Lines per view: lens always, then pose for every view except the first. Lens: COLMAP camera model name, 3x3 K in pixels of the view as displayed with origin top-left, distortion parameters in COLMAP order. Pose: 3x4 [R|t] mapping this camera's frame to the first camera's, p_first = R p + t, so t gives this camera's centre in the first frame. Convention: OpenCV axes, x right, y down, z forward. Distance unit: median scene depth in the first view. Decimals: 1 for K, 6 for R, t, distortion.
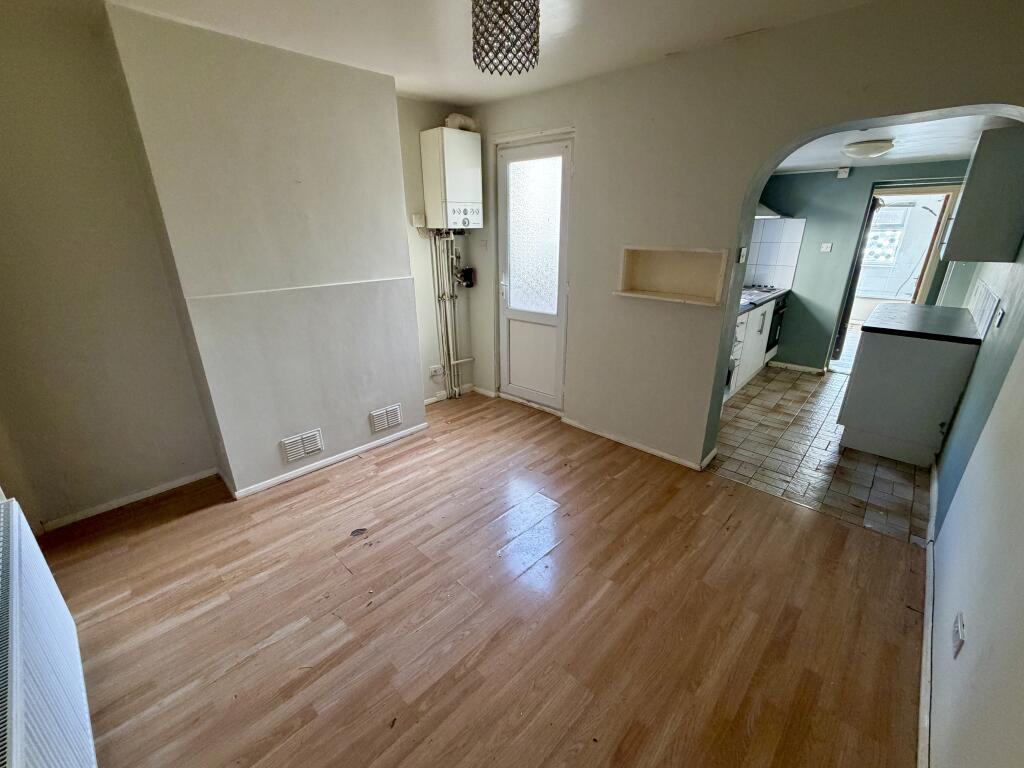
lens RADIAL K [[425.6, 0, 516.7], [0, 425.6, 384.5], [0, 0, 1]] dist [0.000057, 0.001286]
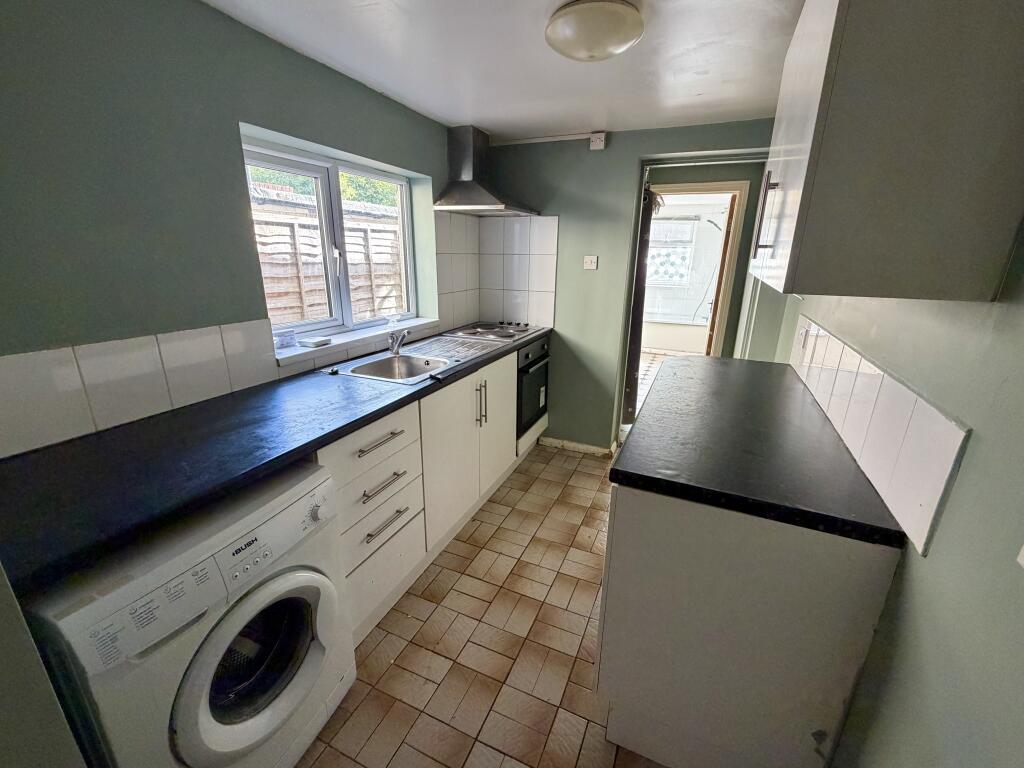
lens RADIAL K [[425.6, 0, 512.9], [0, 425.6, 383.4], [0, 0, 1]] dist [0.000057, 0.001286]
pose [[0.950372, -0.075908, 0.301712, 0.557366], [0.089058, 0.995573, -0.030048, -0.183010], [-0.298096, 0.055427, 0.952925, 0.600780]]
